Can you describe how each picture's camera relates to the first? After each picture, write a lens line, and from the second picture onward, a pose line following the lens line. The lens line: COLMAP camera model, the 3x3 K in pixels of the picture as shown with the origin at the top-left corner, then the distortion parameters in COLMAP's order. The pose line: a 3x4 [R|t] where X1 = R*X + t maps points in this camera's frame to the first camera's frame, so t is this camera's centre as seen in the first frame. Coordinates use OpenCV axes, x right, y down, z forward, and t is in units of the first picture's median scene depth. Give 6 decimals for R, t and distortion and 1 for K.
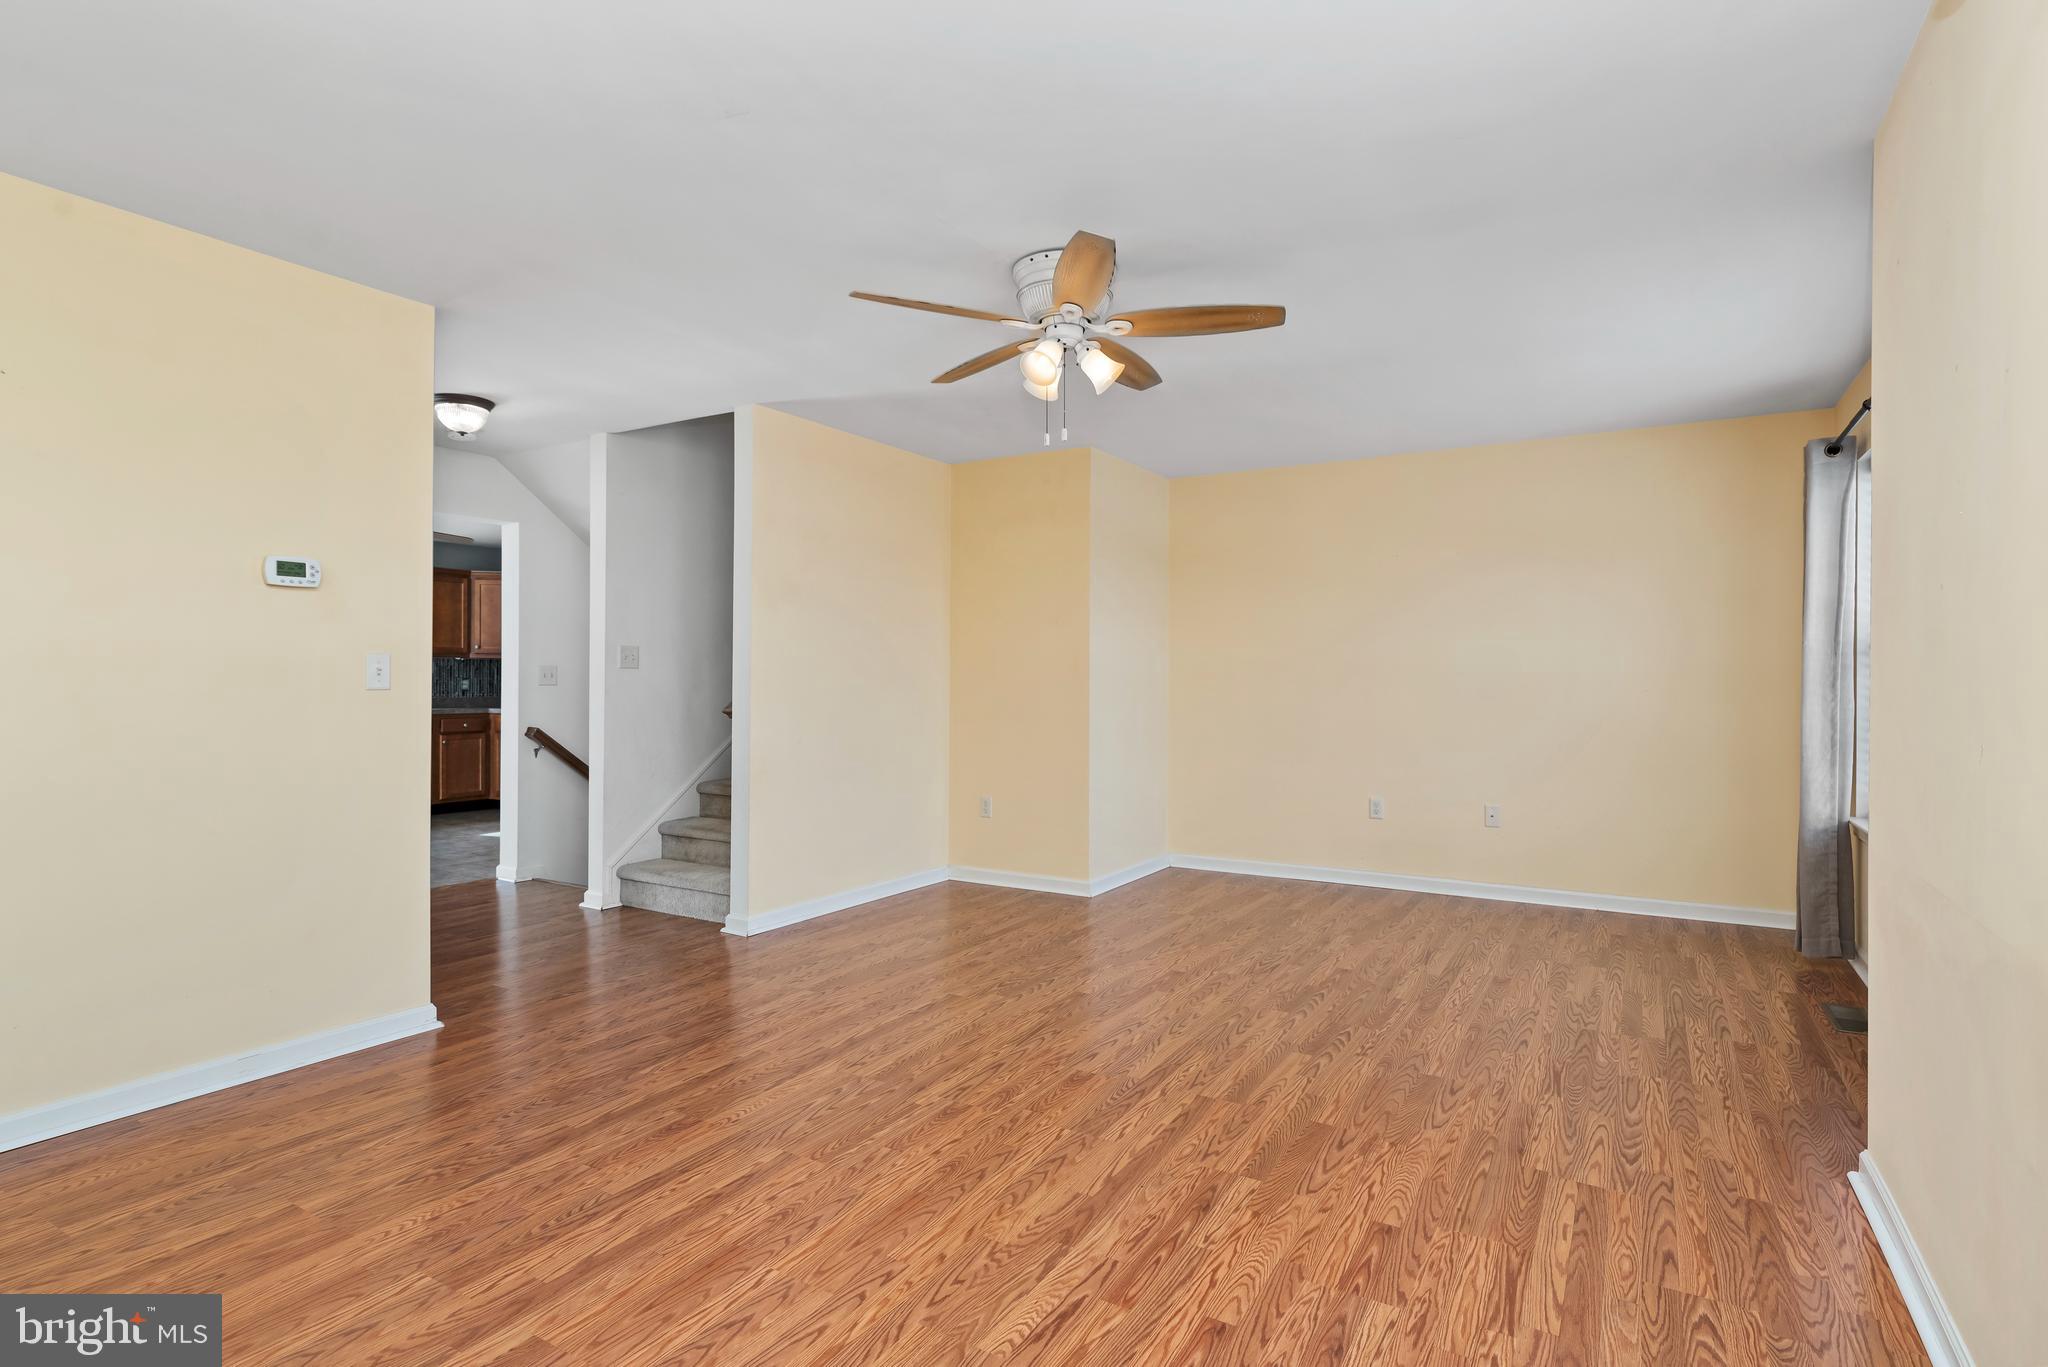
lens RADIAL K [[998.6, 0, 1030.9], [0, 998.6, 684.4], [0, 0, 1]] dist [-0.003378, -0.000062]
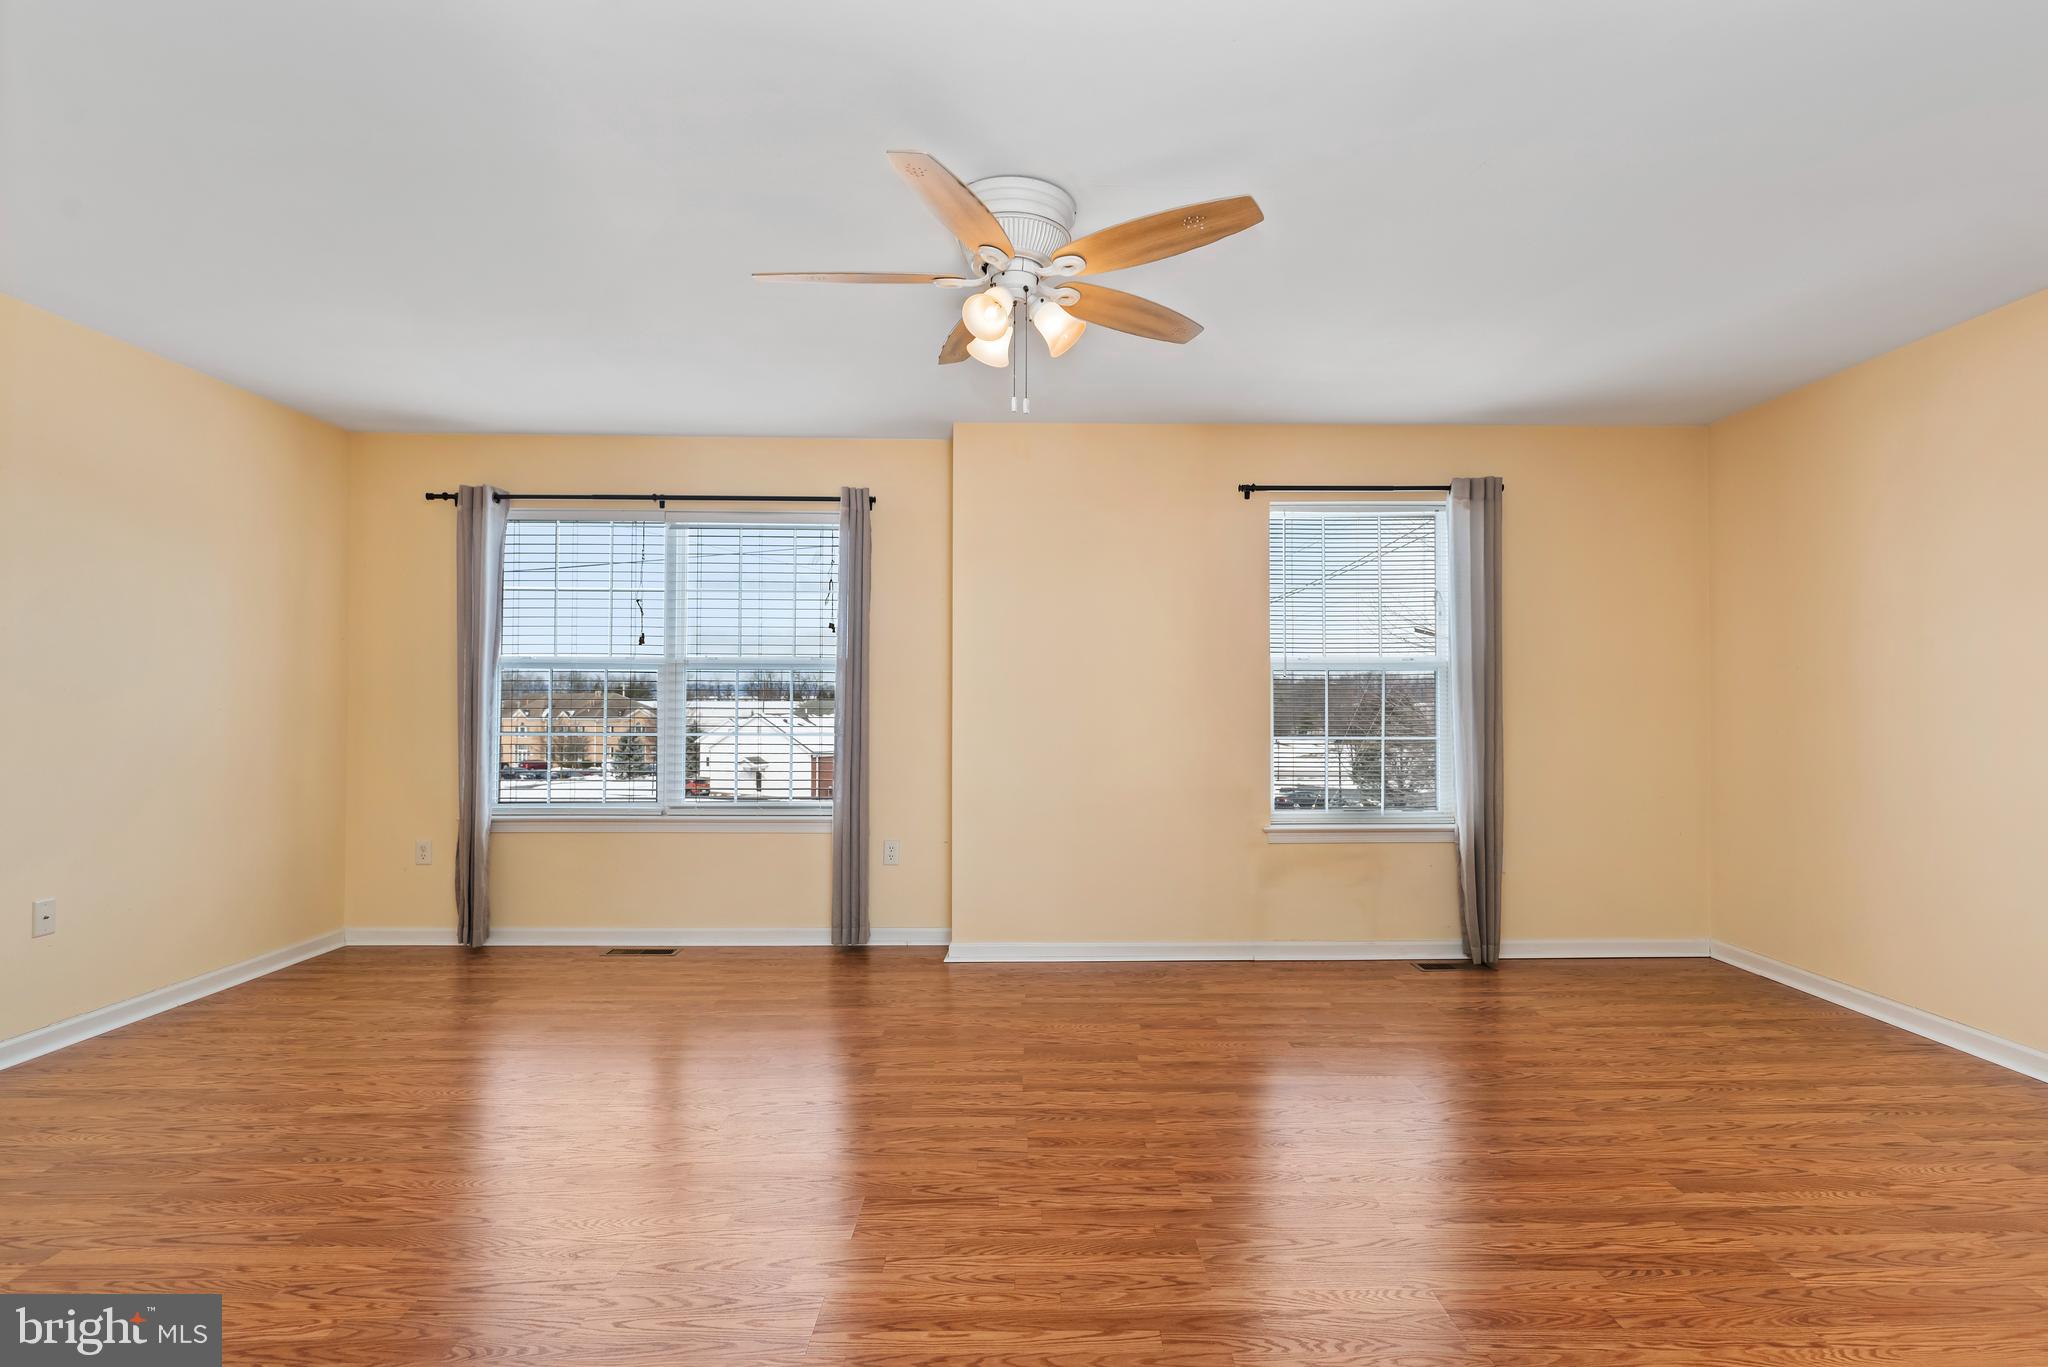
lens RADIAL K [[998.6, 0, 1033.0], [0, 998.6, 684.0], [0, 0, 1]] dist [-0.003378, -0.000062]
pose [[-0.522639, 0.011983, 0.852470, -0.874633], [0.002448, 0.999918, -0.012555, -0.013725], [-0.852551, -0.004475, -0.522625, 1.797324]]
